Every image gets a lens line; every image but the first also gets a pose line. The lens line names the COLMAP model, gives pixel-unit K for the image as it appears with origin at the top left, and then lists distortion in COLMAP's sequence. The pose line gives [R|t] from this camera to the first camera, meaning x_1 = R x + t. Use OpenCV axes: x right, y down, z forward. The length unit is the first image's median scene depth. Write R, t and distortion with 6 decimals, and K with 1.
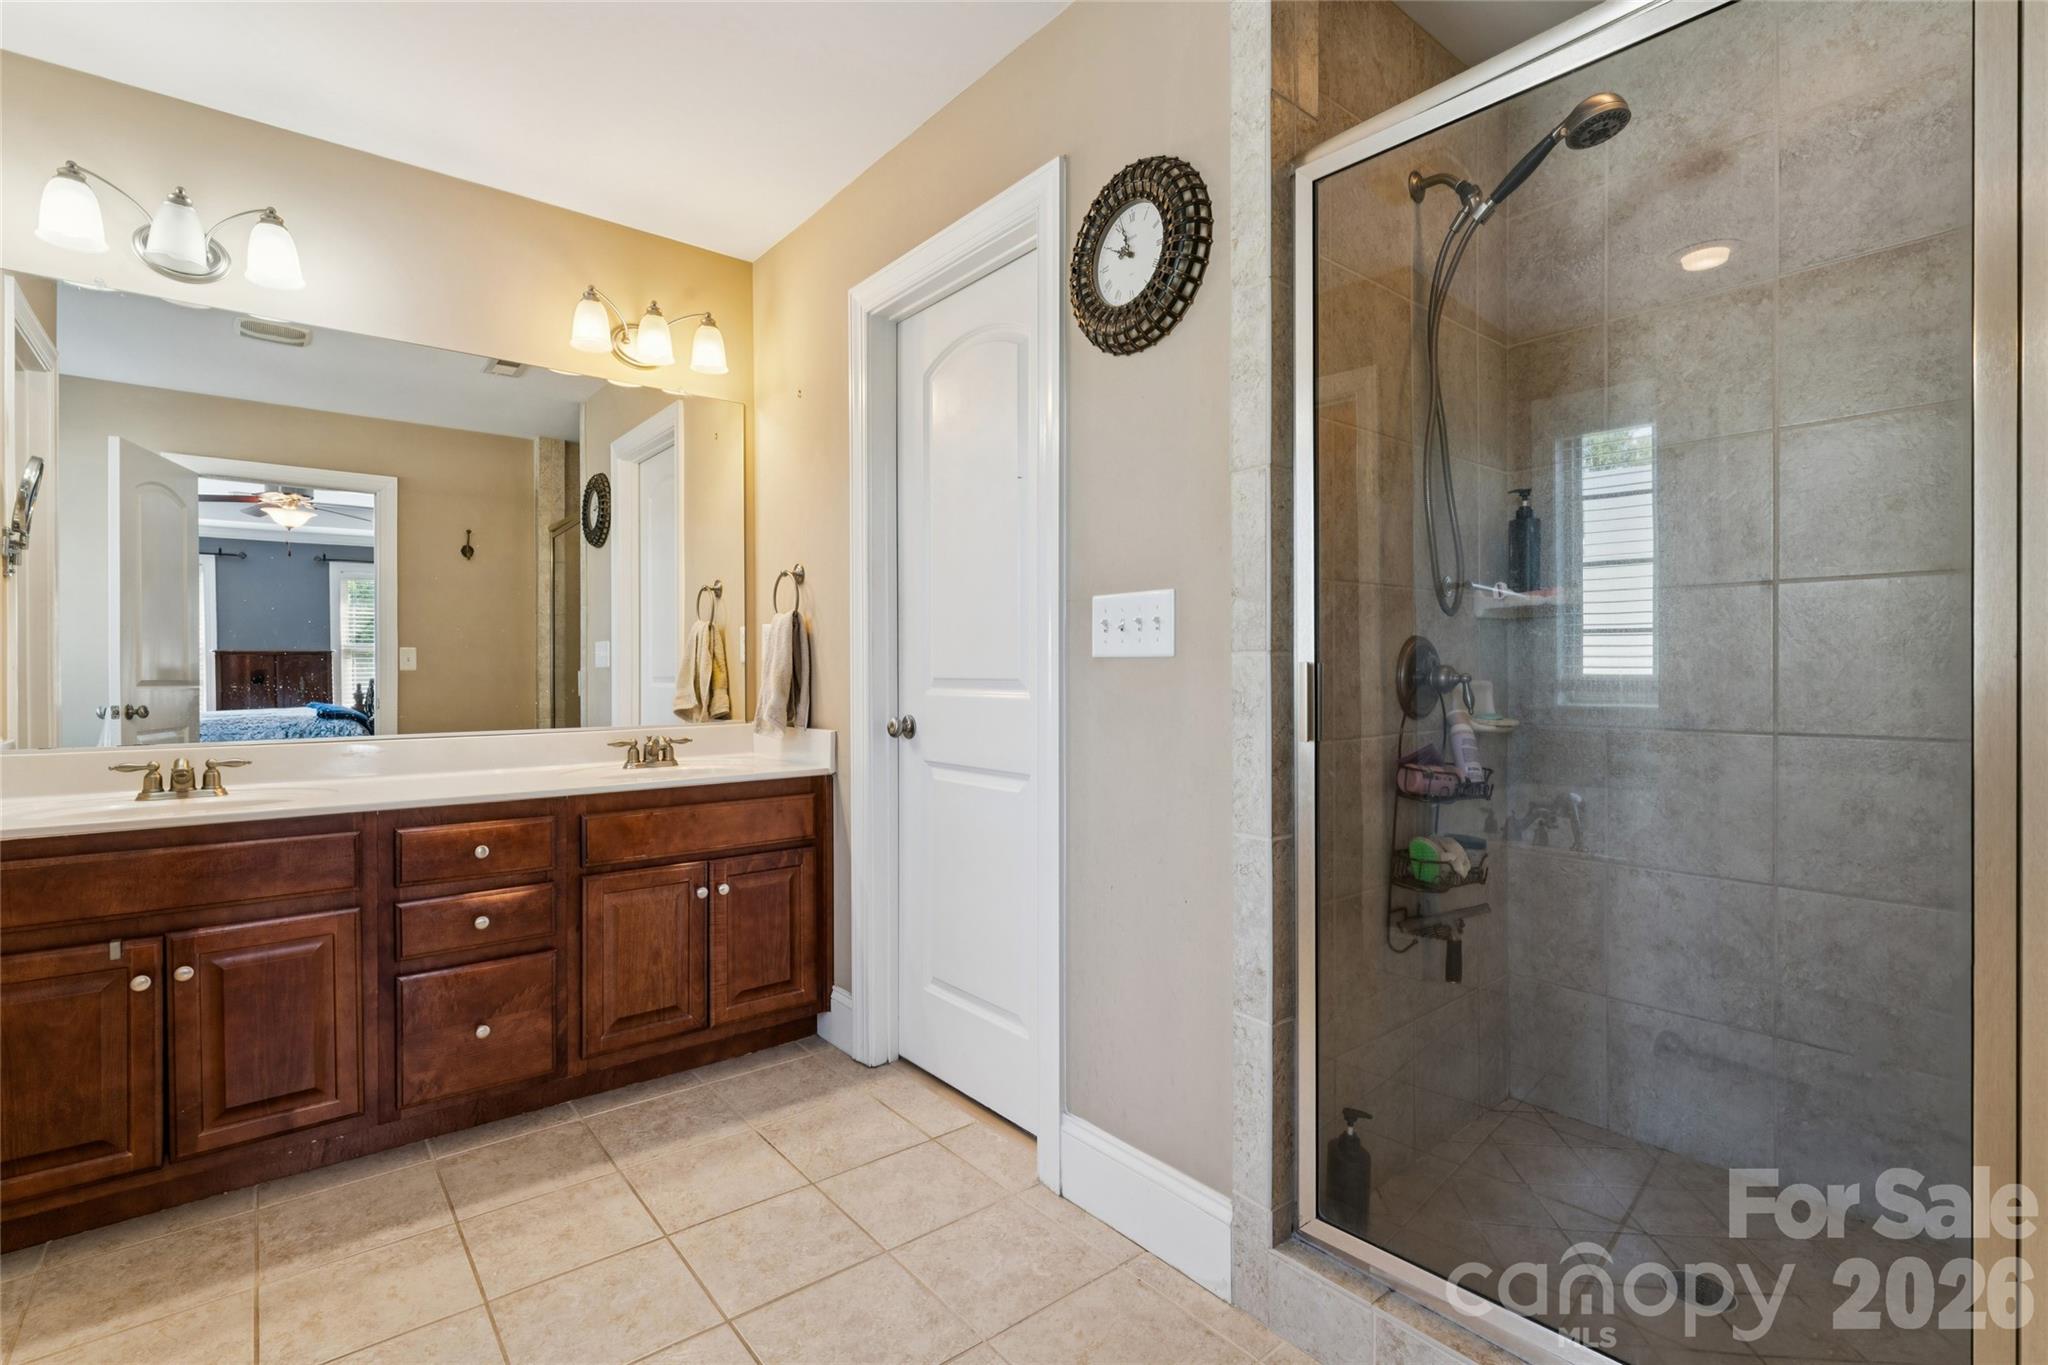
lens RADIAL K [[952.9, 0, 1031.0], [0, 952.9, 687.4], [0, 0, 1]] dist [0.000020, -0.000393]
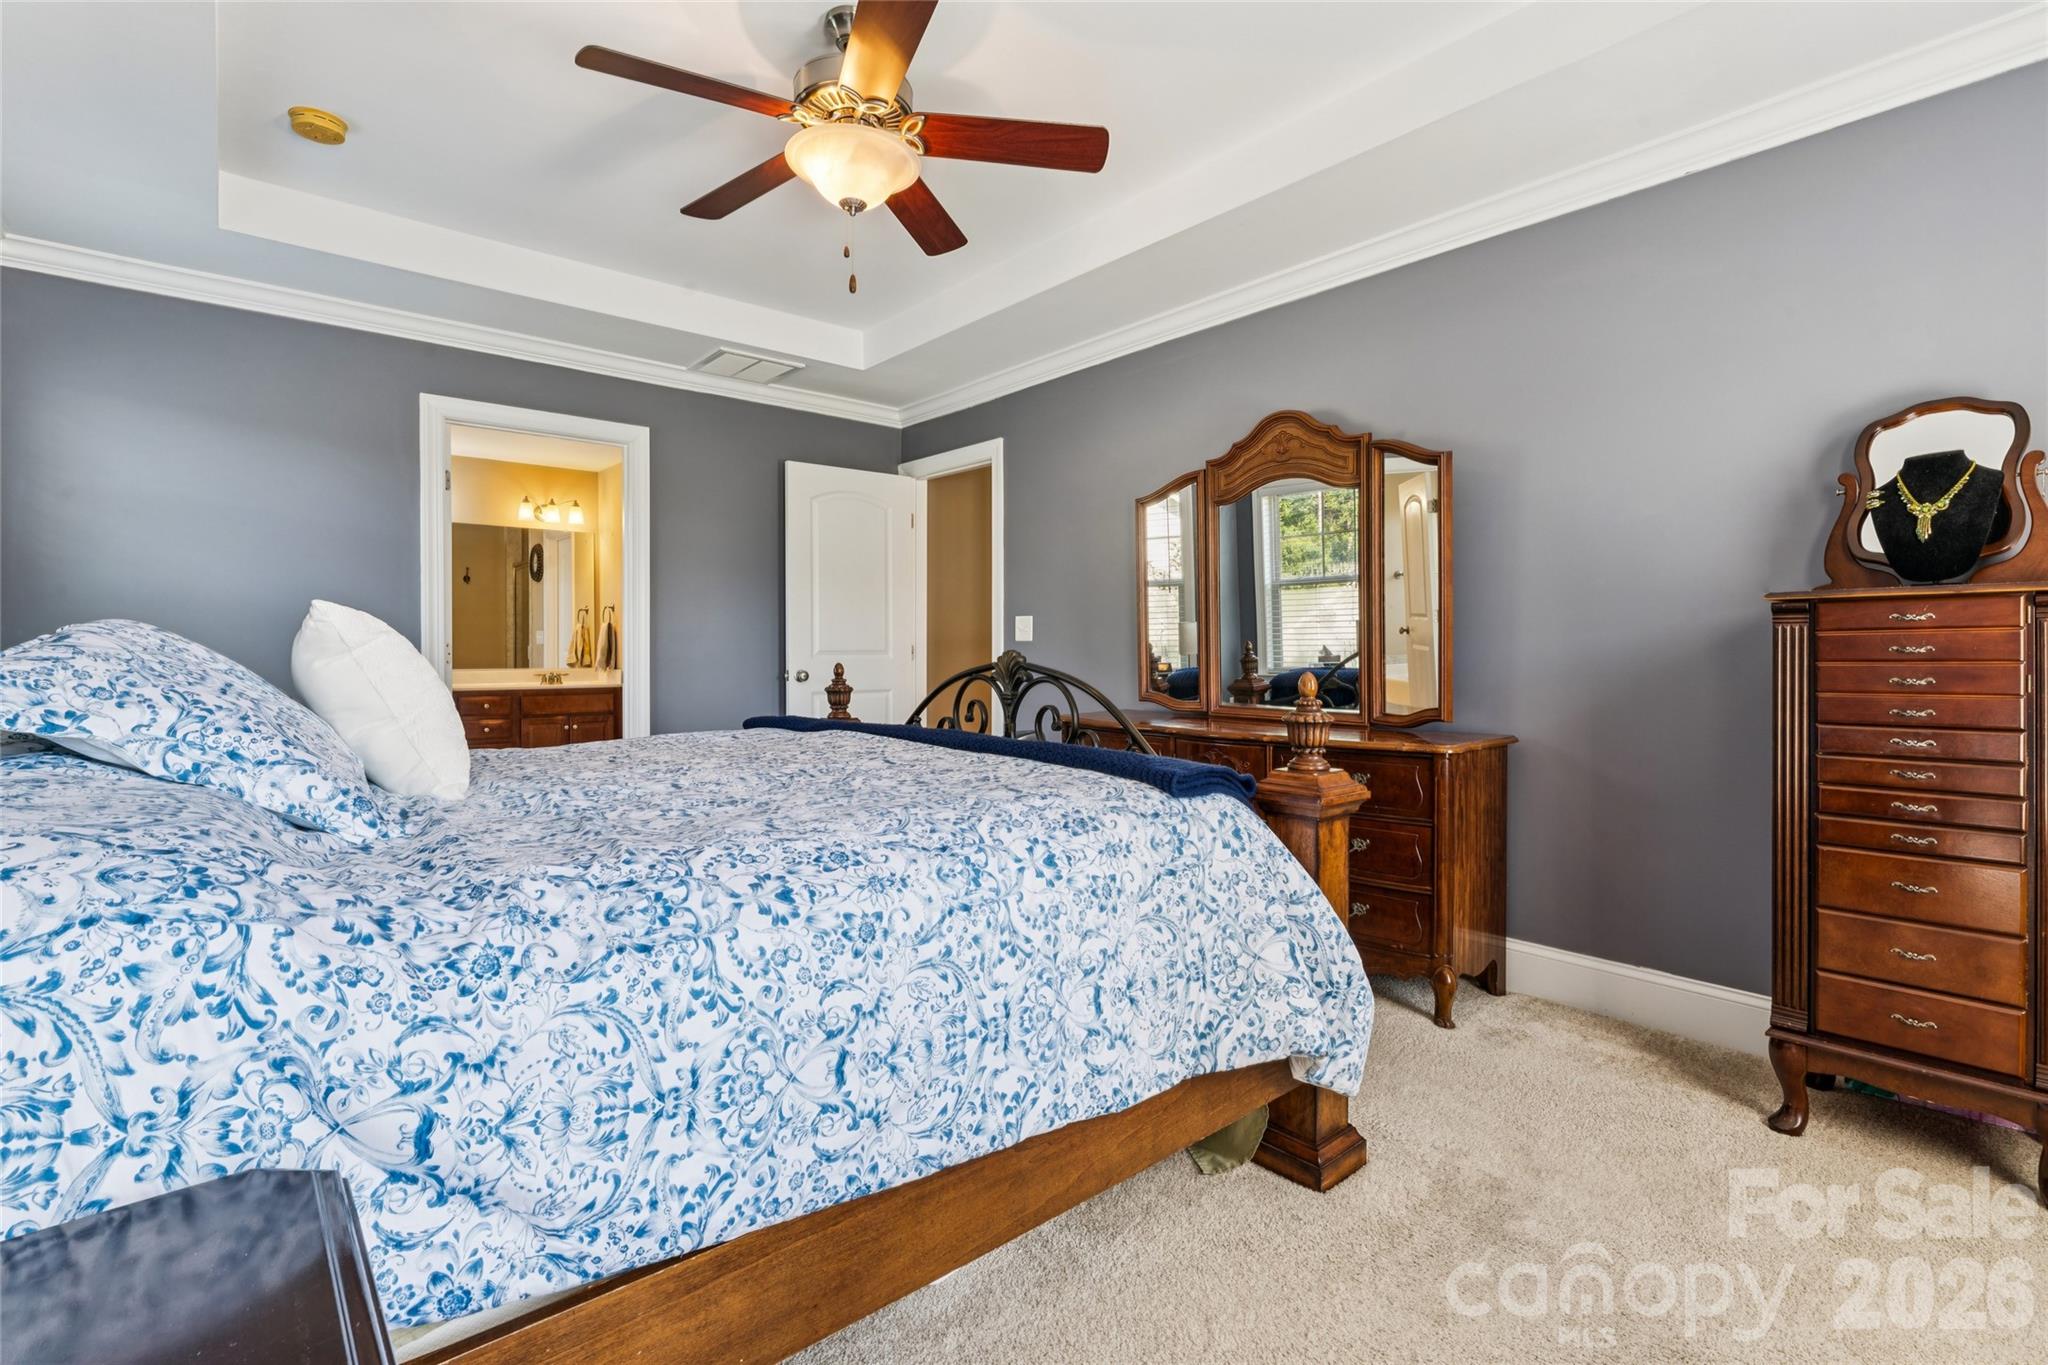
lens RADIAL K [[952.9, 0, 1035.8], [0, 952.9, 665.4], [0, 0, 1]] dist [0.000020, -0.000393]
pose [[0.999658, -0.000325, 0.026163, 0.819309], [0.000129, 0.999972, 0.007491, 0.014960], [-0.026165, -0.007485, 0.999630, -1.557896]]
